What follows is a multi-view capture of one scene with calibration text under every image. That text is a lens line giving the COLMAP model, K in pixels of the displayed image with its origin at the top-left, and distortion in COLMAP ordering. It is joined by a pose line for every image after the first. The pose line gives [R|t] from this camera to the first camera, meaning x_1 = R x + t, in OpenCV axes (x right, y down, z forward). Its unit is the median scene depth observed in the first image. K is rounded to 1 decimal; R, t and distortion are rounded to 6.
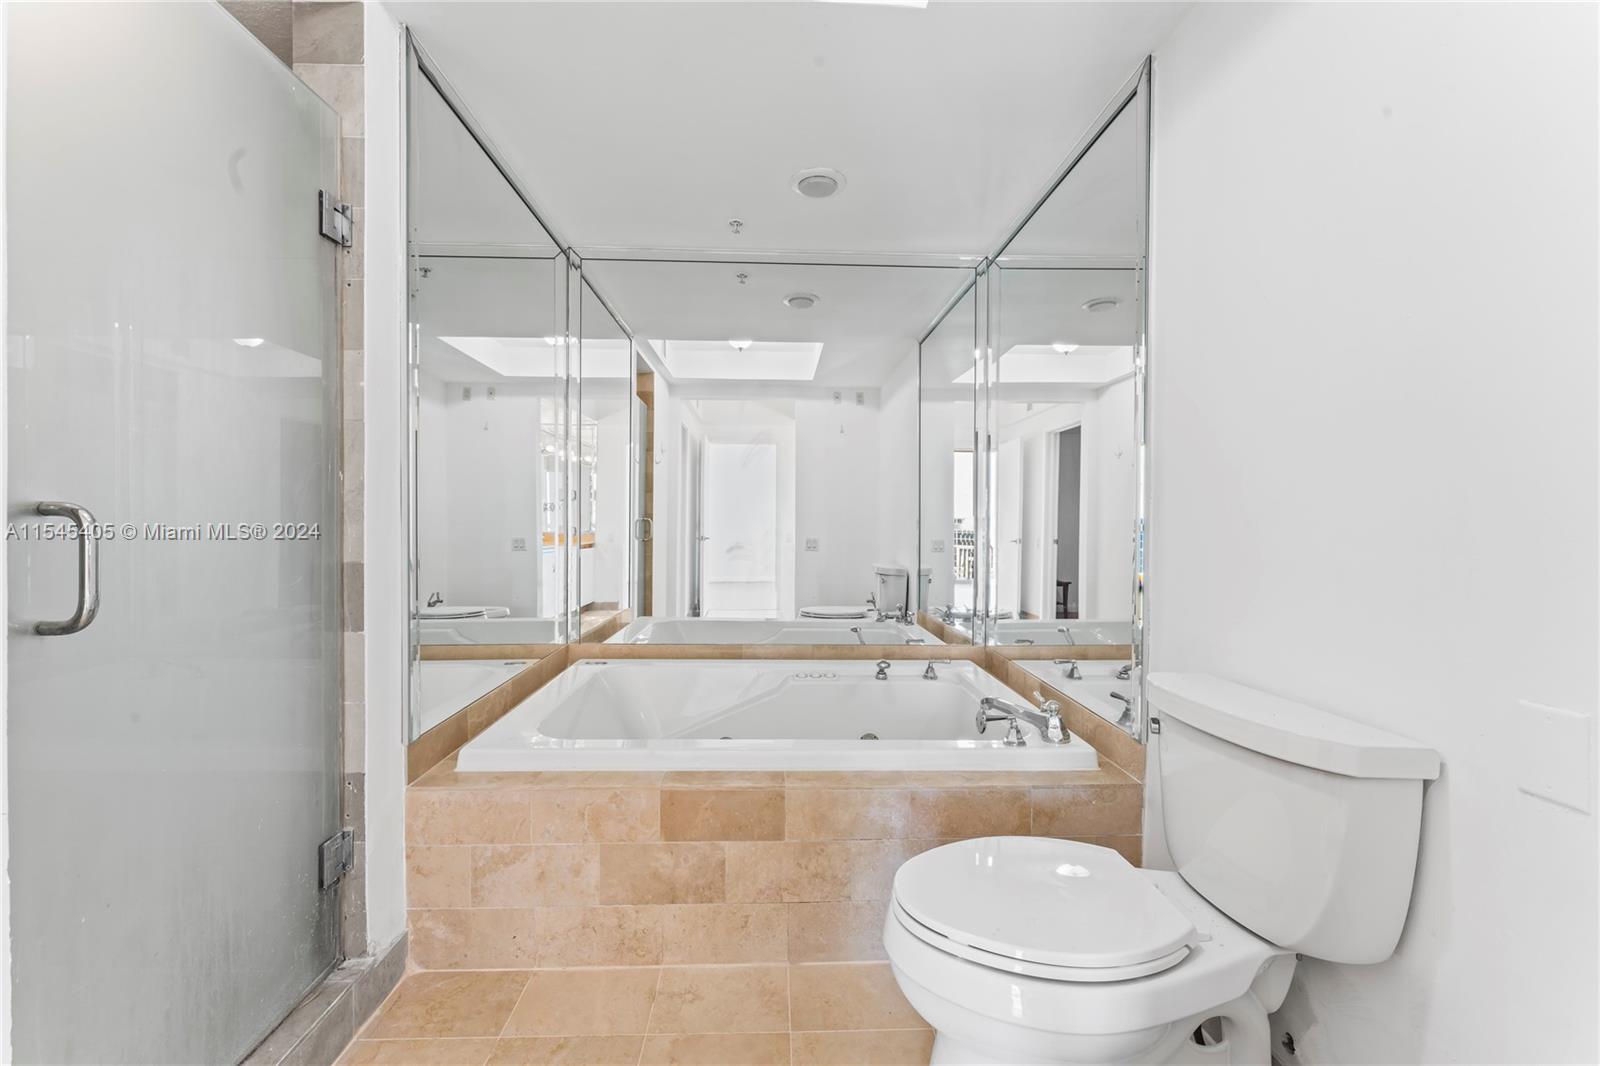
lens RADIAL K [[650.5, 0, 801.1], [0, 650.5, 527.9], [0, 0, 1]] dist [-0.002691, 0.001317]
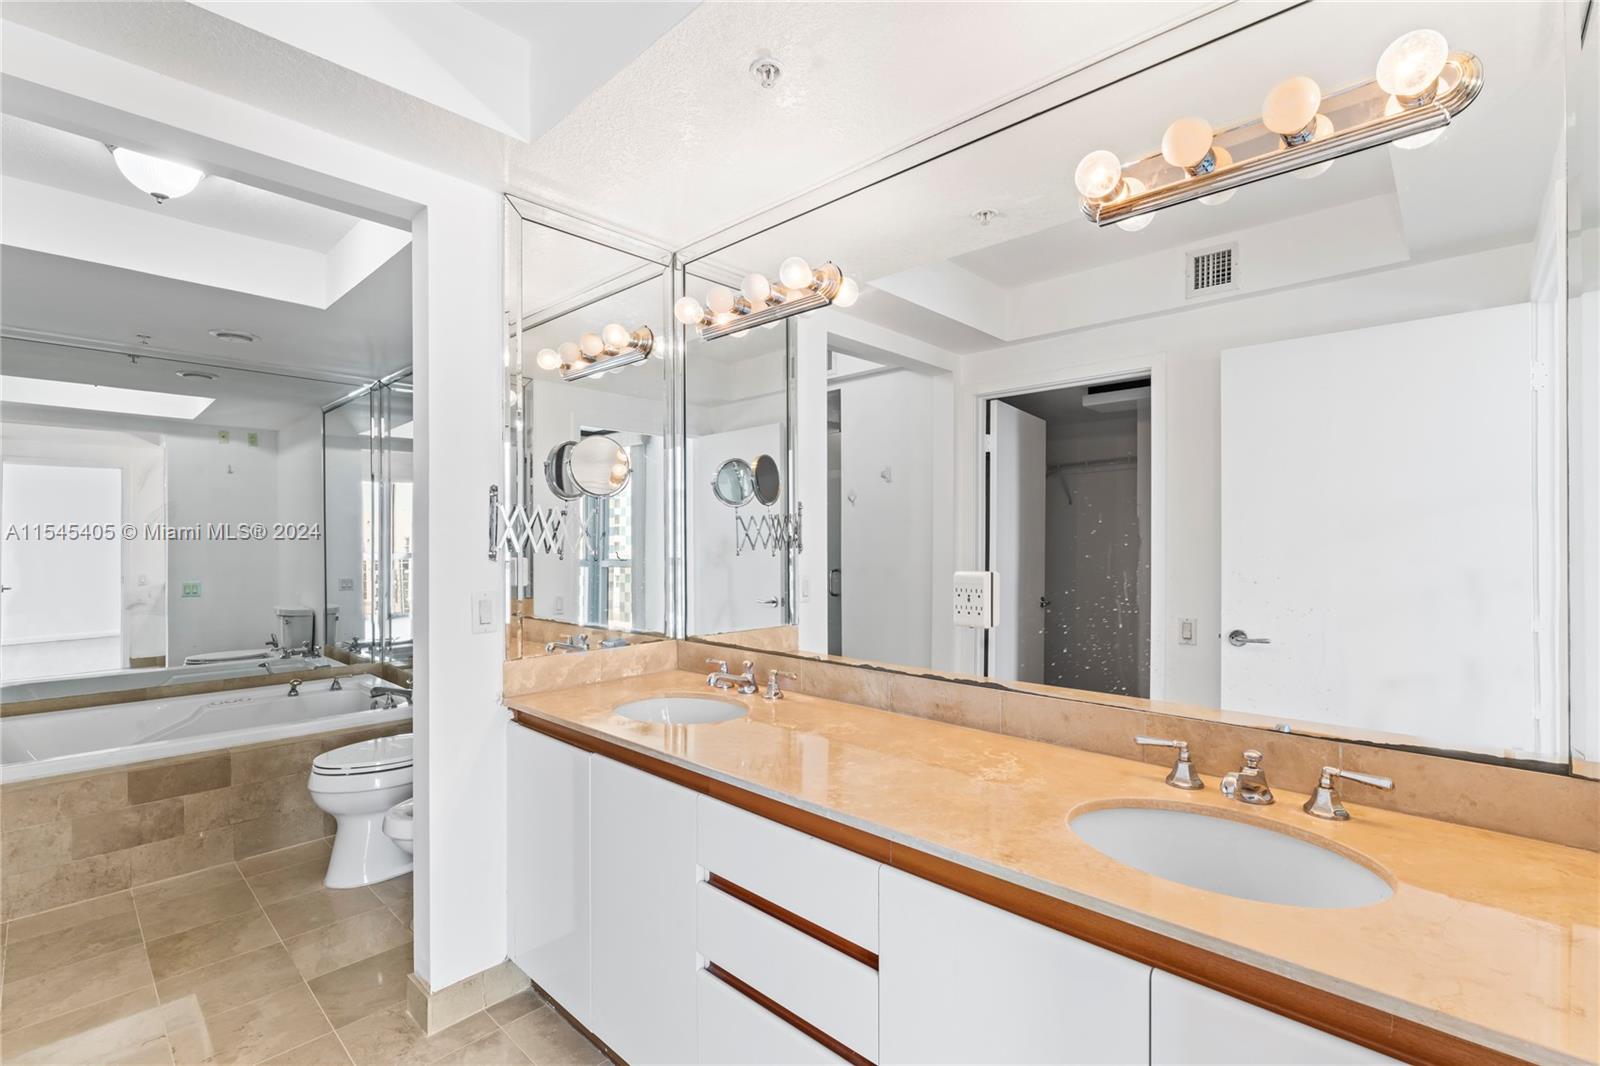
lens RADIAL K [[738.1, 0, 812.5], [0, 738.1, 539.4], [0, 0, 1]] dist [-0.003876, -0.001256]
pose [[0.722622, -0.011373, 0.691150, -0.146565], [0.015689, 0.999877, 0.000049, -0.071370], [-0.691065, 0.010808, 0.722712, -0.828320]]
